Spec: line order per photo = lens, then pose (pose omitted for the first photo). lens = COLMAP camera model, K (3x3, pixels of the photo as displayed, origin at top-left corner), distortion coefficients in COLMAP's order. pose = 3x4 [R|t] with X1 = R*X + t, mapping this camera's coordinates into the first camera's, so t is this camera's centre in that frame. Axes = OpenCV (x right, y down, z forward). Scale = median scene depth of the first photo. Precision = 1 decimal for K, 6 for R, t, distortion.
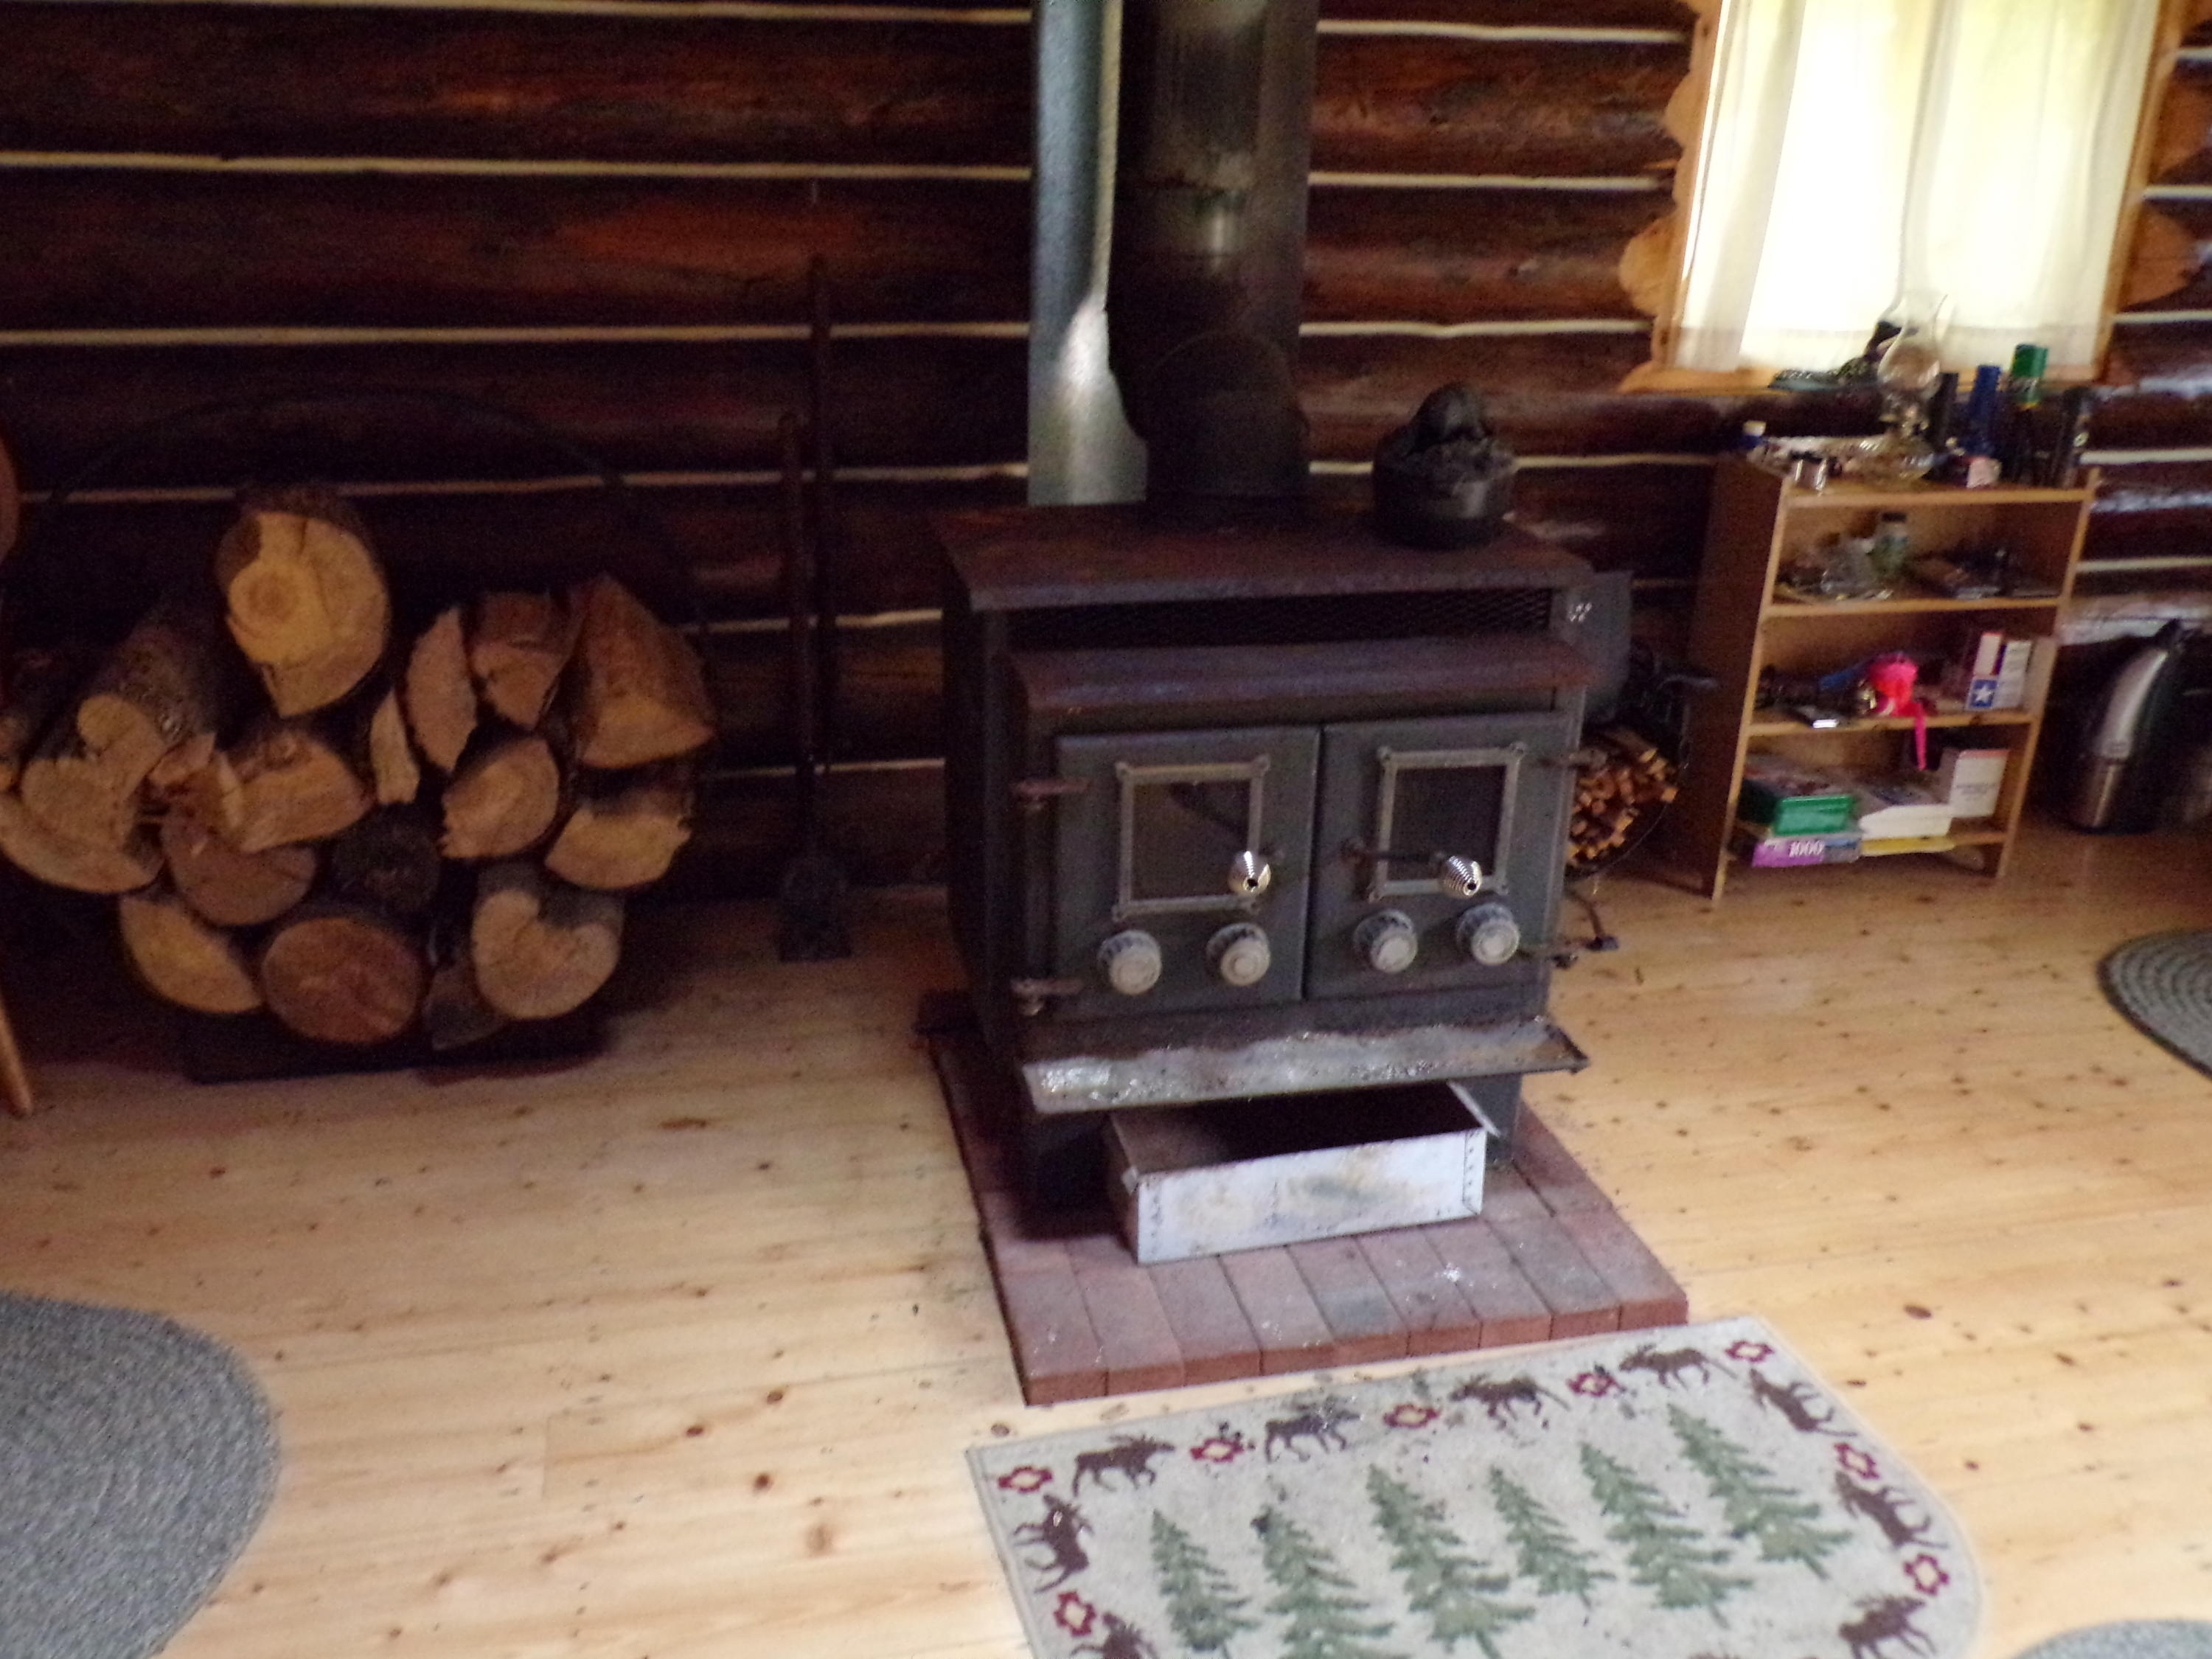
lens RADIAL K [[1834.3, 0, 1094.9], [0, 1834.3, 841.0], [0, 0, 1]] dist [-0.003409, 0.003532]
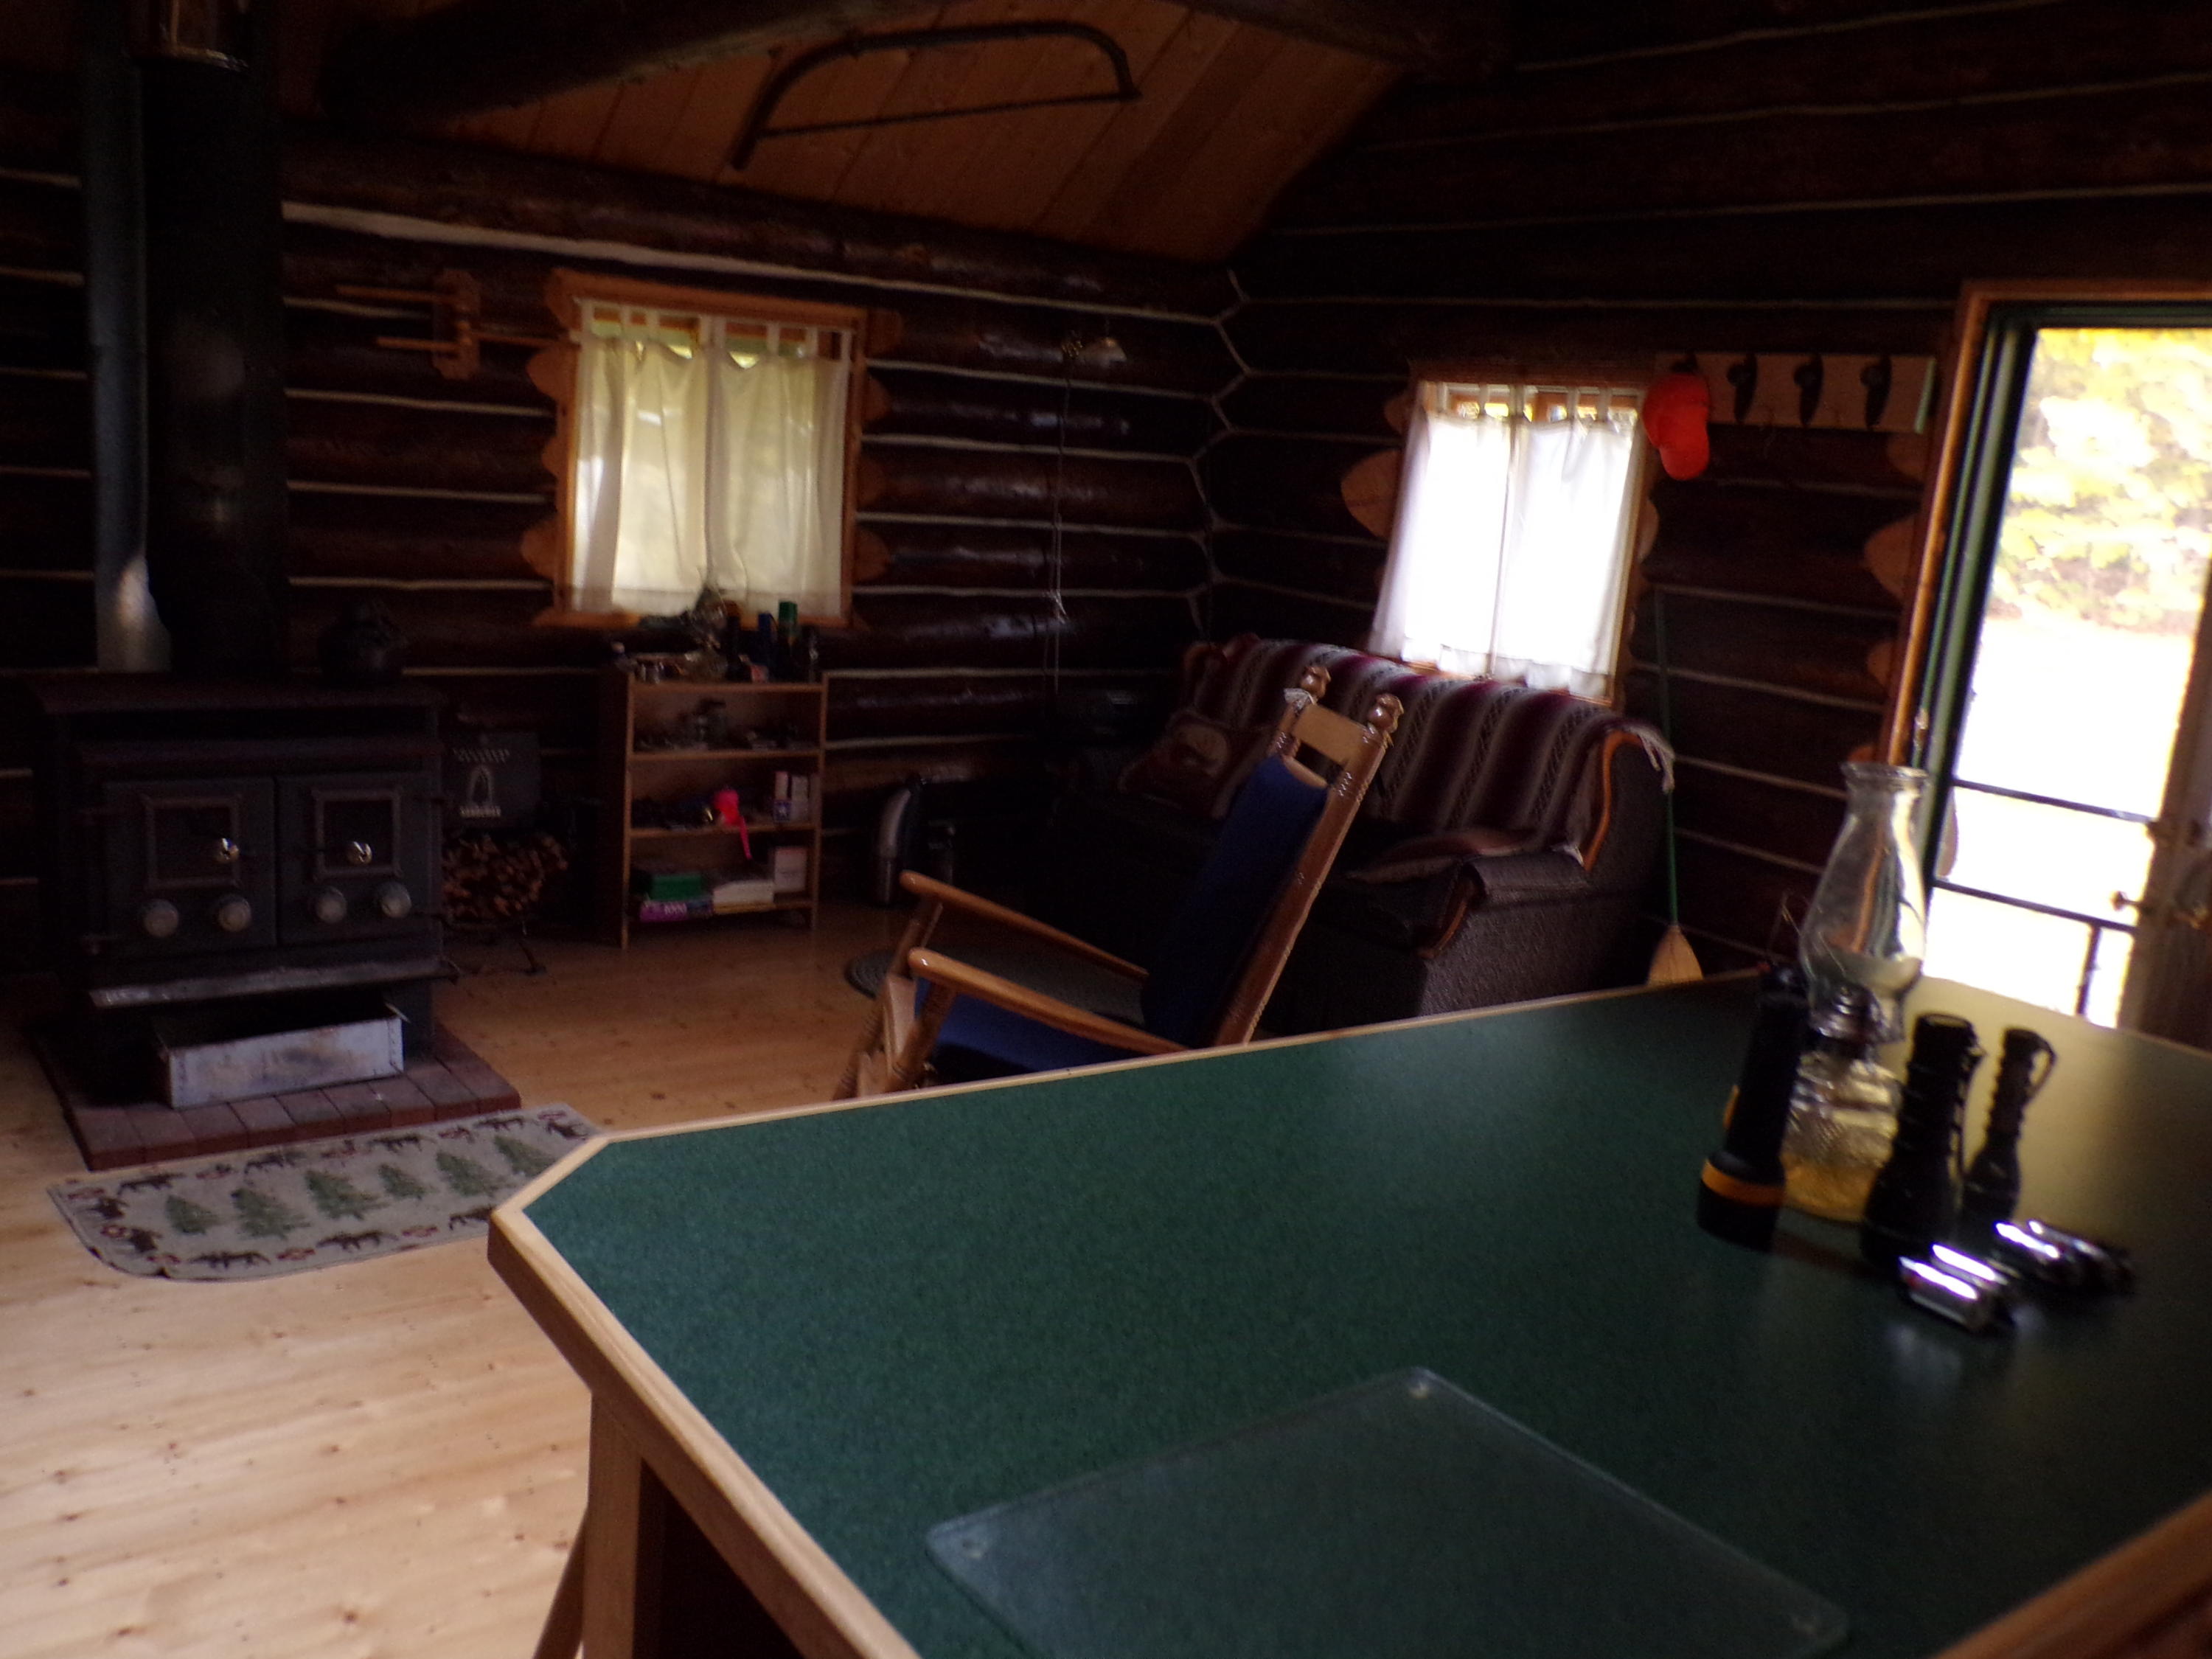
lens RADIAL K [[1834.3, 0, 1094.9], [0, 1834.3, 841.0], [0, 0, 1]] dist [-0.003409, 0.003532]
pose [[0.912265, -0.035948, 0.408020, 0.111616], [0.106003, 0.982925, -0.150406, 0.316888], [-0.395646, 0.180462, 0.900499, -0.807834]]
